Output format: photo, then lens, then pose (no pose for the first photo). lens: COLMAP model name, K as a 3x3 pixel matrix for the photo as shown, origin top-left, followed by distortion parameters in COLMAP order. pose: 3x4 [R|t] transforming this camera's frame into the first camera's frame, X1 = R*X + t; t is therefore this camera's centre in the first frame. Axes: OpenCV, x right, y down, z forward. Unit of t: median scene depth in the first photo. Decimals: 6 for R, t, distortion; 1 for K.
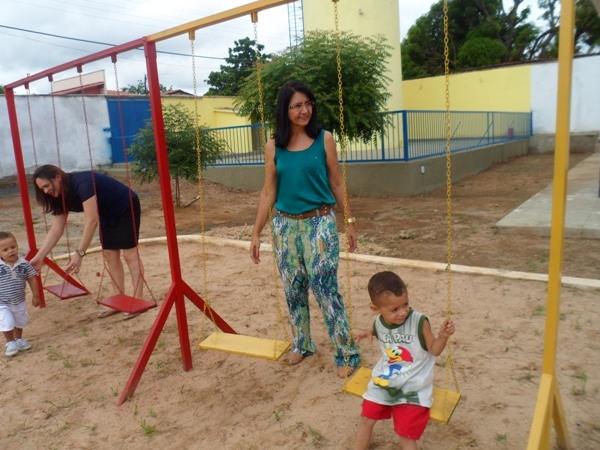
lens RADIAL K [[489.4, 0, 300.5], [0, 489.4, 224.2], [0, 0, 1]] dist [-0.073045, 0.045746]
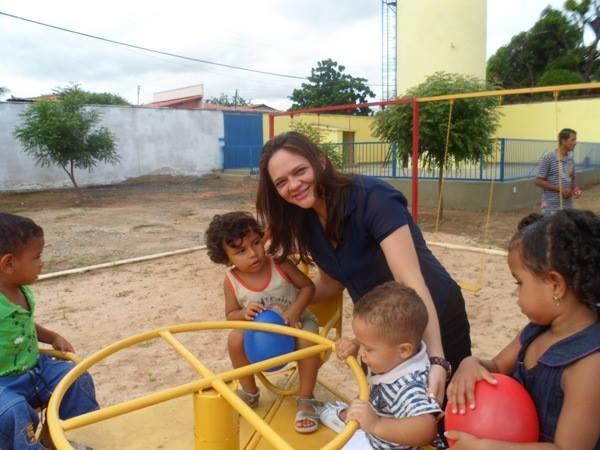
lens RADIAL K [[489.4, 0, 299.2], [0, 489.4, 221.9], [0, 0, 1]] dist [-0.073045, 0.045746]
pose [[0.992658, 0.063853, -0.102728, -0.063409], [-0.067228, 0.997294, -0.029739, 0.015317], [0.100551, 0.036427, 0.994265, -0.088773]]
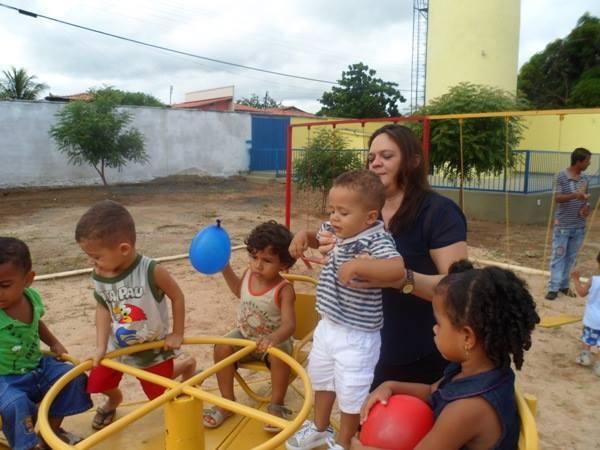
lens RADIAL K [[489.4, 0, 298.0], [0, 489.4, 224.5], [0, 0, 1]] dist [-0.073045, 0.045746]
pose [[0.981878, 0.099301, -0.161416, -0.054706], [-0.104049, 0.994346, -0.021213, 0.010677], [0.158397, 0.037624, 0.986658, -0.095575]]
